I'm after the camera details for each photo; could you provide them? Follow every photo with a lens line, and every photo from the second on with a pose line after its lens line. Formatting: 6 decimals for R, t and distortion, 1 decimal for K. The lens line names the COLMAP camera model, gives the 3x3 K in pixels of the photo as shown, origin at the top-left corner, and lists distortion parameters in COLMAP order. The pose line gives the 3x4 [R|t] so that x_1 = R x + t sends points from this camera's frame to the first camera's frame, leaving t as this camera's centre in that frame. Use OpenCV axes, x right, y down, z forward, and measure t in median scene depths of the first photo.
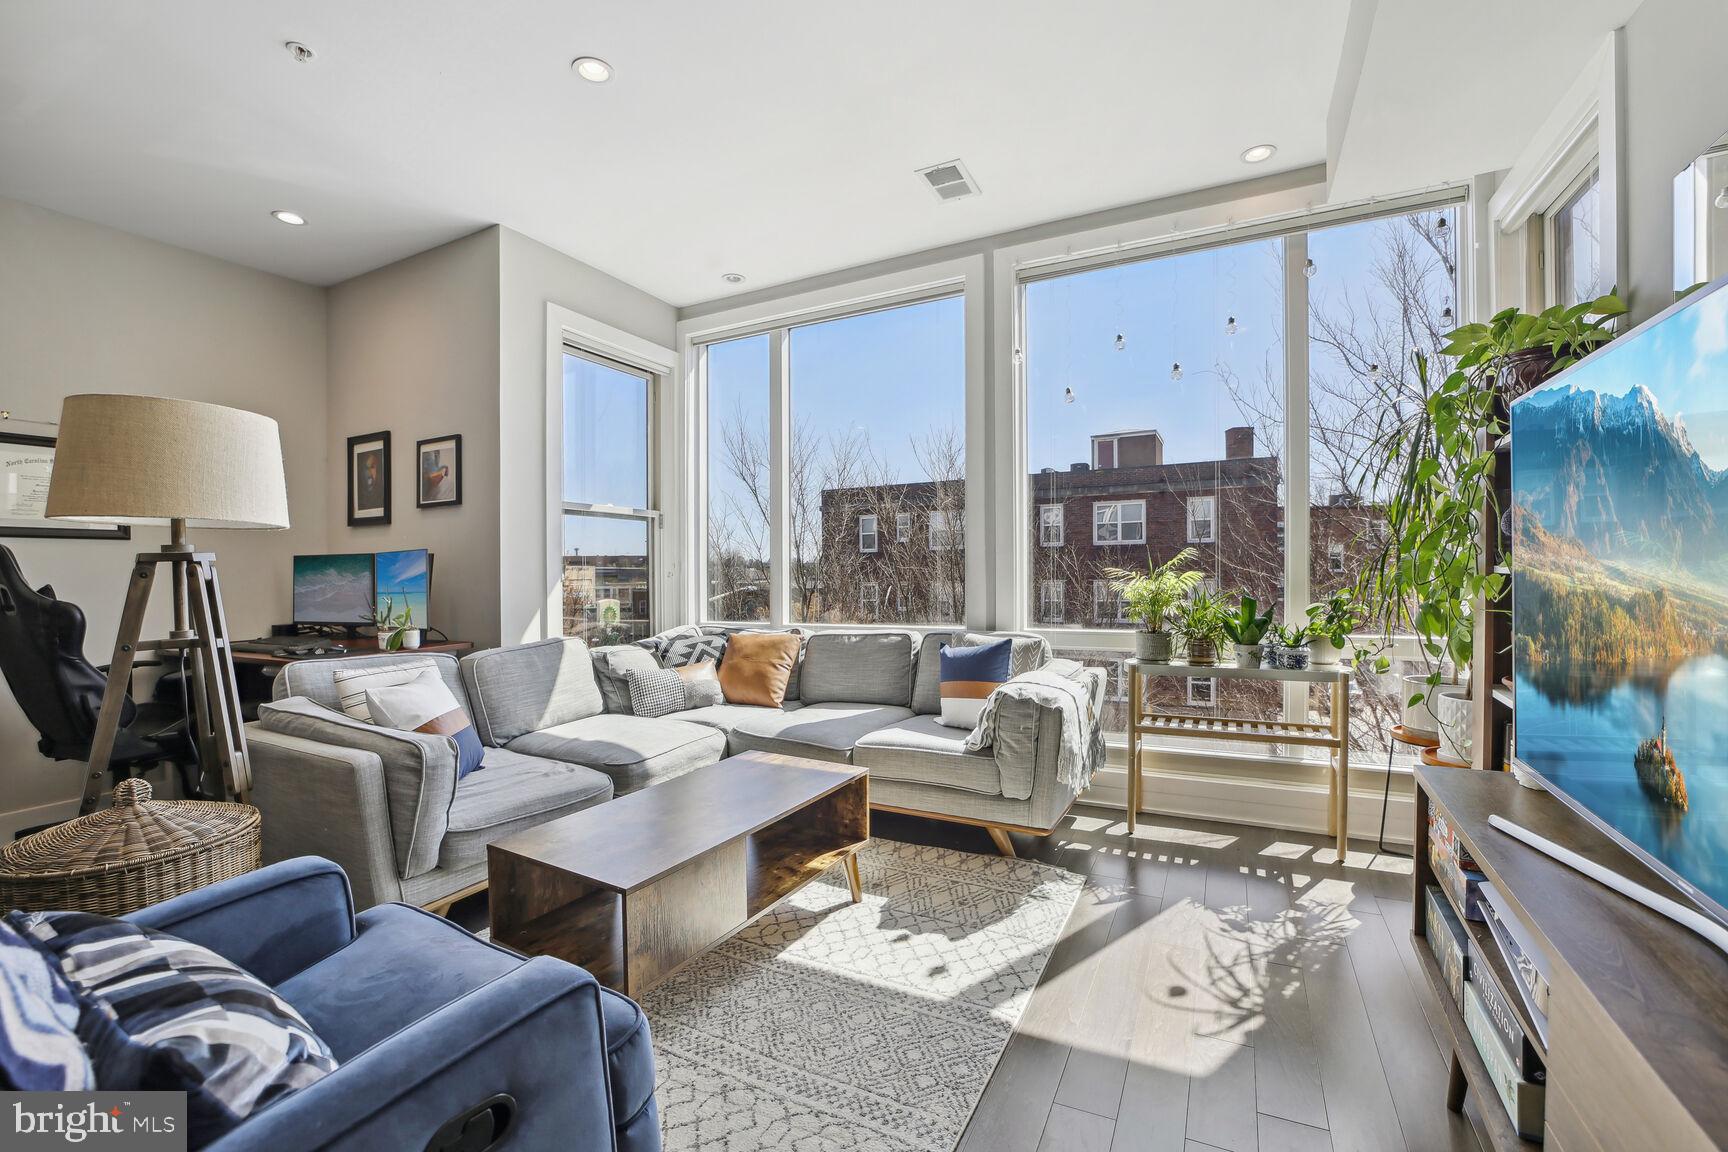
lens RADIAL K [[703.4, 0, 866.4], [0, 703.4, 582.6], [0, 0, 1]] dist [-0.029937, 0.000120]
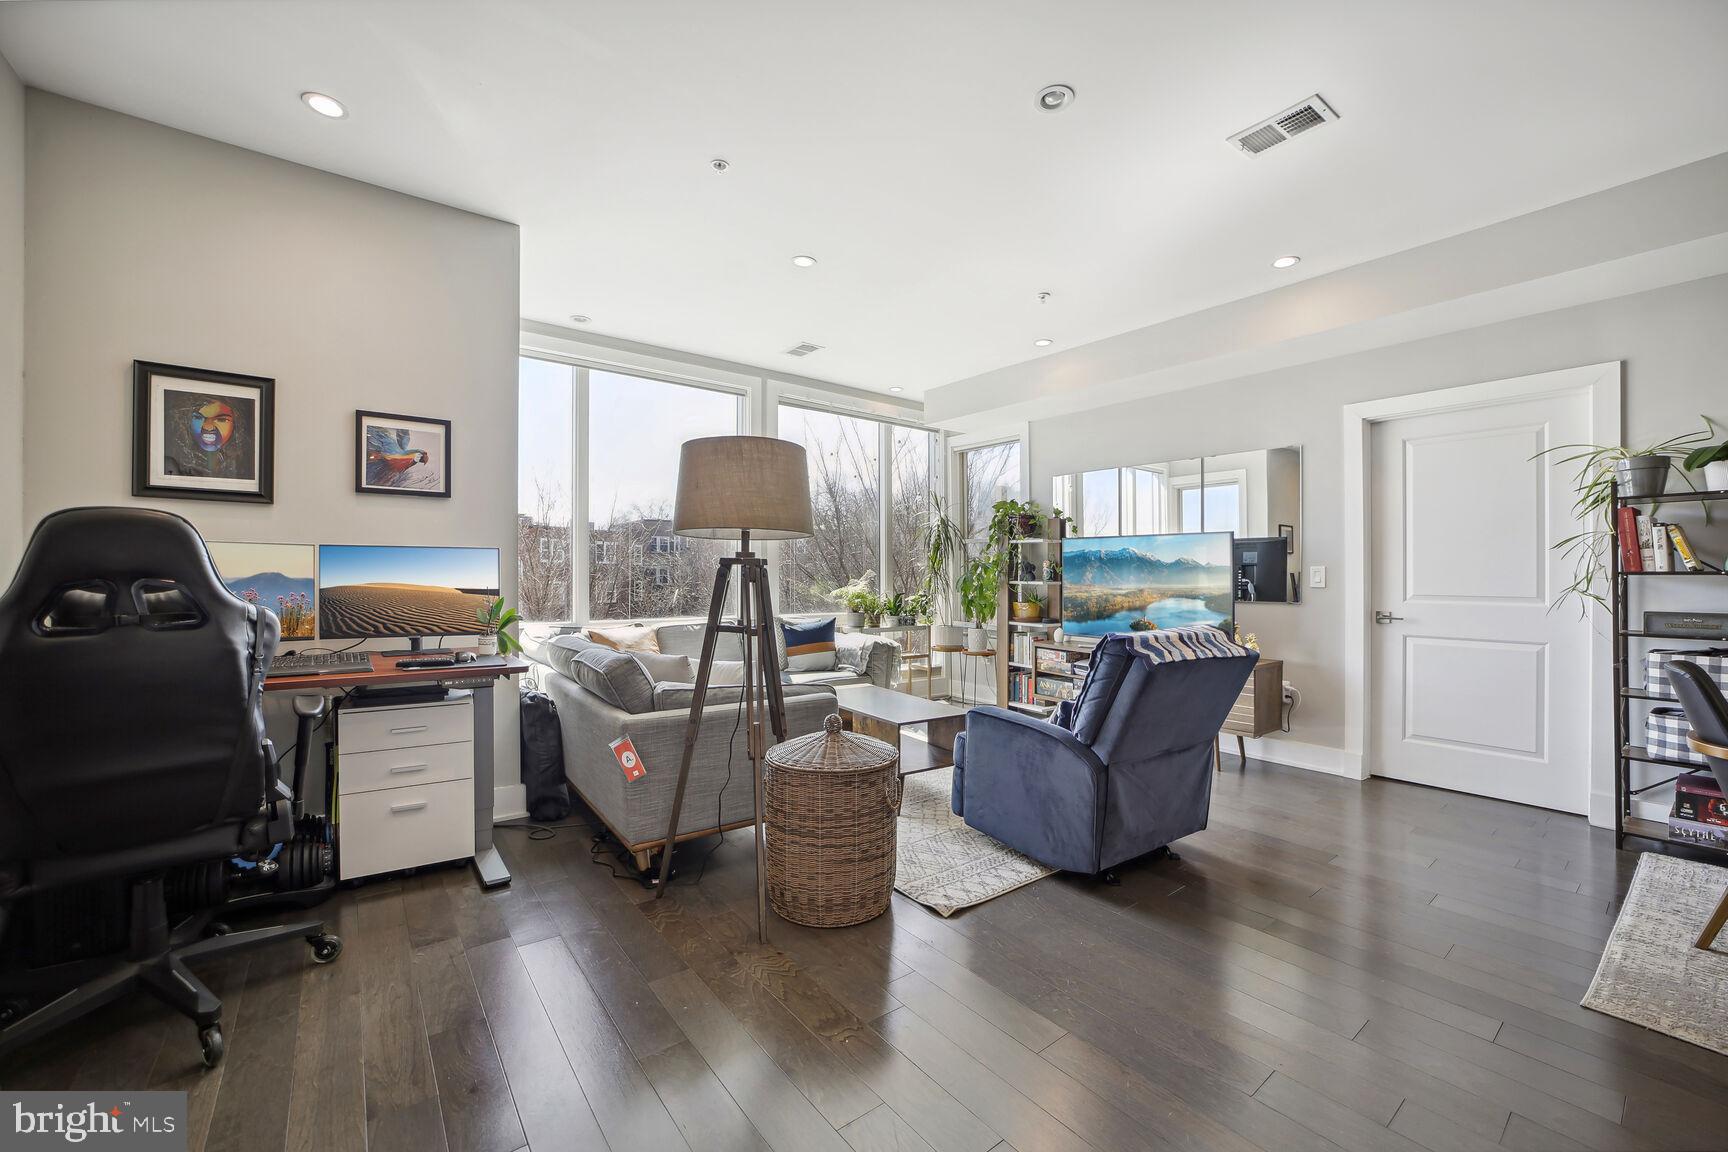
lens RADIAL K [[686.9, 0, 872.1], [0, 686.9, 587.9], [0, 0, 1]] dist [-0.020107, 0.000189]
pose [[0.431442, 0.004052, 0.902131, -1.169486], [0.002061, 0.999983, -0.005478, 0.012172], [-0.902138, 0.004223, 0.431427, 0.115617]]
